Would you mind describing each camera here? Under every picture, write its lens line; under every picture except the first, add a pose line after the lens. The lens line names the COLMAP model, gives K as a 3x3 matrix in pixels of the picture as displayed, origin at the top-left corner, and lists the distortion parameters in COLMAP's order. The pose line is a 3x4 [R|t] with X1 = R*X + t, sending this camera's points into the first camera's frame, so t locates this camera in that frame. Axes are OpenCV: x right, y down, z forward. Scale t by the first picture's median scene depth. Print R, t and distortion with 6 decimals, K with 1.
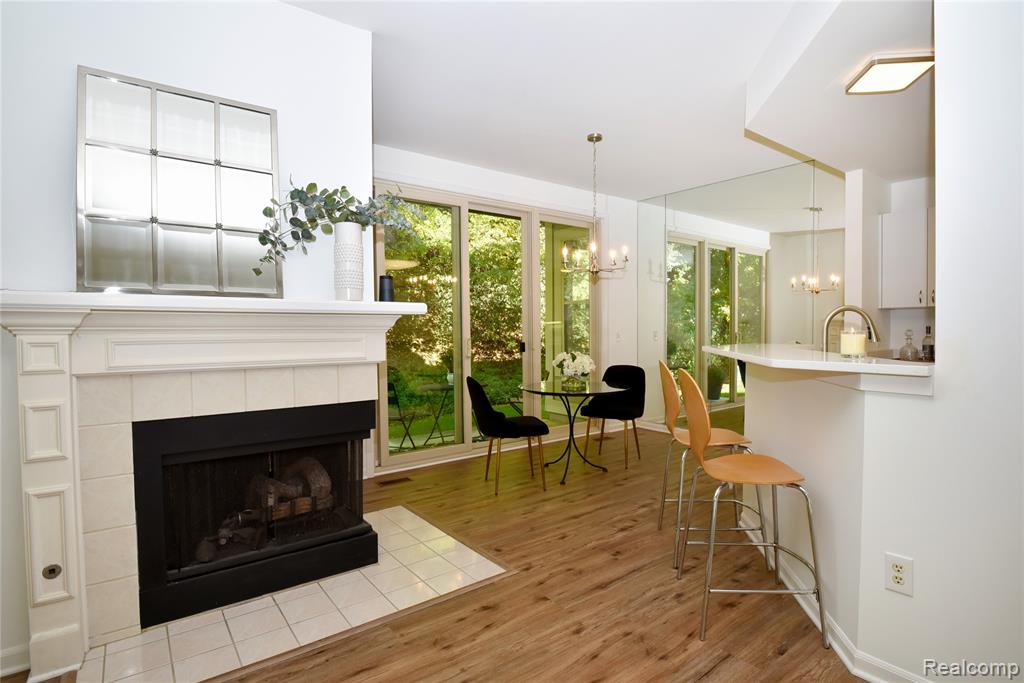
lens RADIAL K [[515.9, 0, 512.0], [0, 515.9, 341.5], [0, 0, 1]] dist [-0.000626, -0.000145]
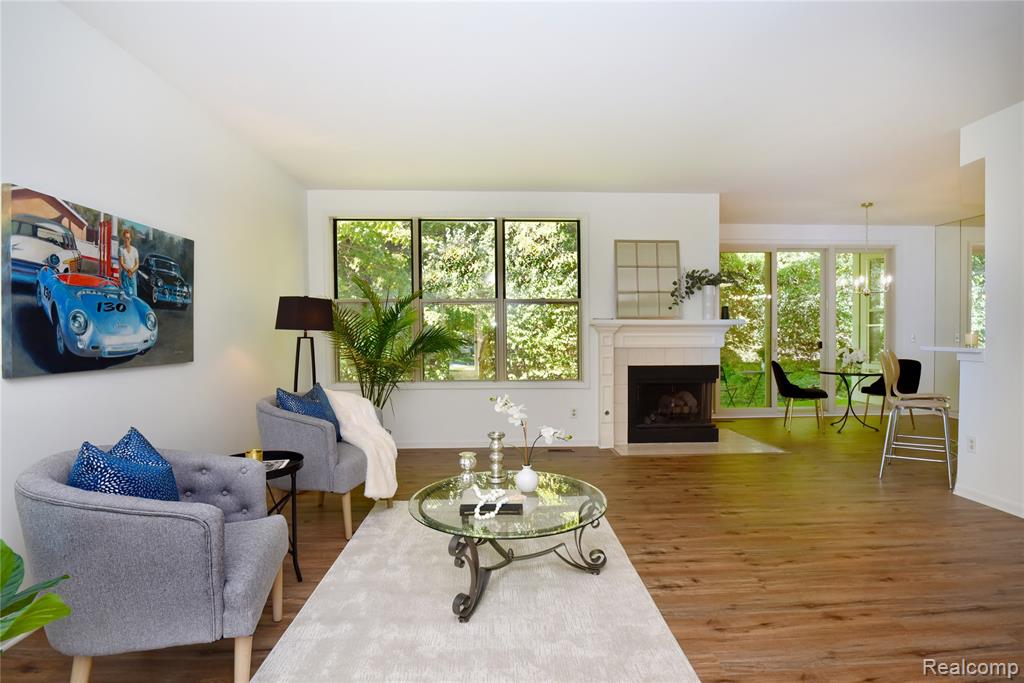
lens RADIAL K [[481.4, 0, 512.0], [0, 481.4, 341.5], [0, 0, 1]] dist [-0.032014, -0.000225]
pose [[0.816649, 0.014247, -0.576959, 0.179309], [-0.014616, 0.999885, 0.004002, 0.020950], [0.576950, 0.005164, 0.816763, -1.130488]]
